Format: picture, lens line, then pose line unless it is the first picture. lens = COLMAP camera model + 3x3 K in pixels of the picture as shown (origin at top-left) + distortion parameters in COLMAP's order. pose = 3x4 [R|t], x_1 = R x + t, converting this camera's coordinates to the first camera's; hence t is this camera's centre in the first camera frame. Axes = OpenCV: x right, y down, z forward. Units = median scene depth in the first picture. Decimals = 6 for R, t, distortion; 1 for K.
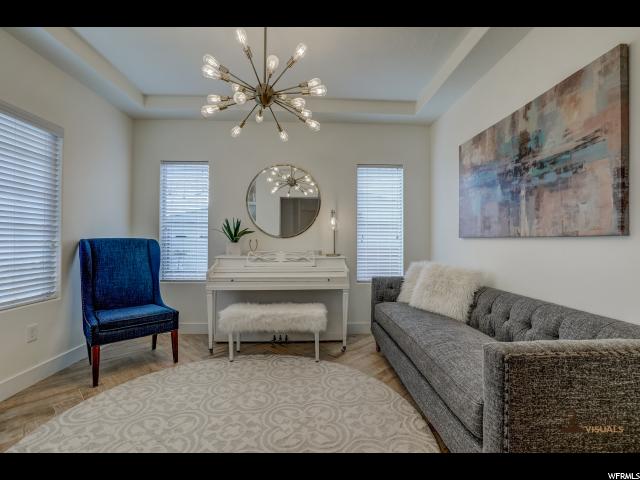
lens RADIAL K [[291.2, 0, 321.2], [0, 291.2, 239.3], [0, 0, 1]] dist [-0.022979, 0.007298]
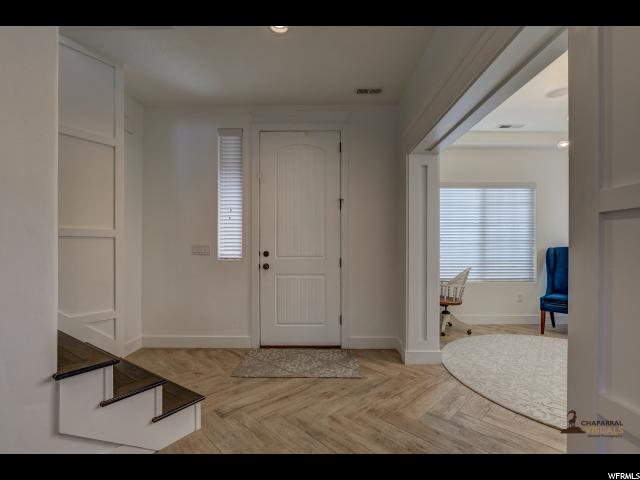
lens RADIAL K [[288.5, 0, 322.7], [0, 288.5, 245.7], [0, 0, 1]] dist [-0.017432, 0.000418]
pose [[-0.053606, -0.012239, -0.998487, 0.806416], [0.004351, 0.999913, -0.012490, 0.003568], [0.998553, -0.005014, -0.053548, -0.172038]]
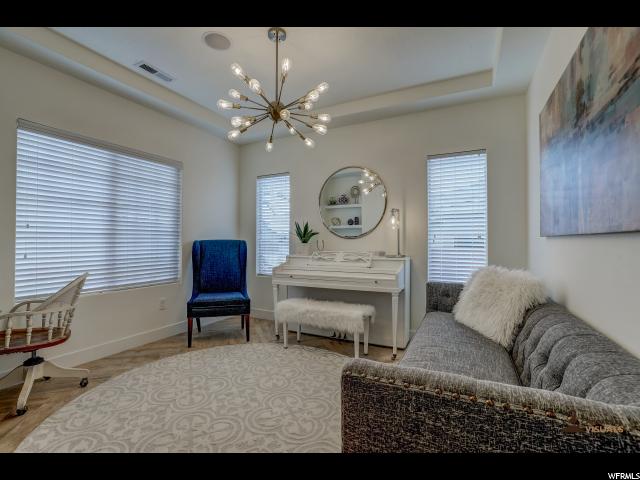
lens RADIAL K [[291.2, 0, 321.2], [0, 291.2, 239.3], [0, 0, 1]] dist [-0.022979, 0.007298]
pose [[0.873516, -0.006804, -0.486748, 0.365718], [0.004598, 0.999973, -0.005727, 0.003724], [0.486774, 0.002764, 0.873524, 0.076627]]
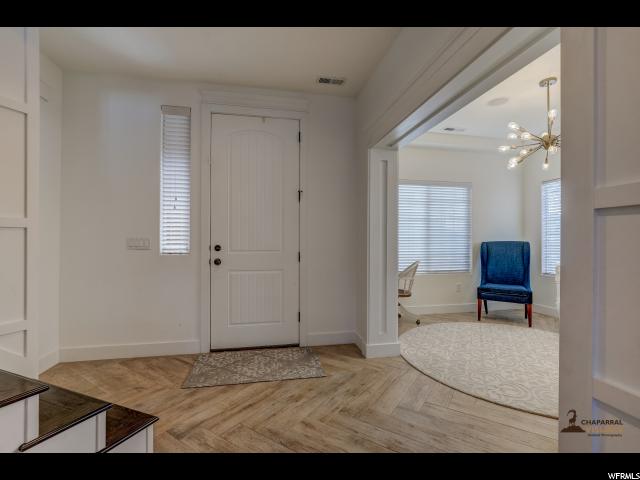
lens RADIAL K [[291.2, 0, 321.2], [0, 291.2, 239.3], [0, 0, 1]] dist [-0.022979, 0.007298]
pose [[0.151636, -0.013986, -0.988337, 0.764054], [0.003292, 0.999901, -0.013644, 0.004280], [0.988431, -0.001185, 0.151667, -0.251091]]
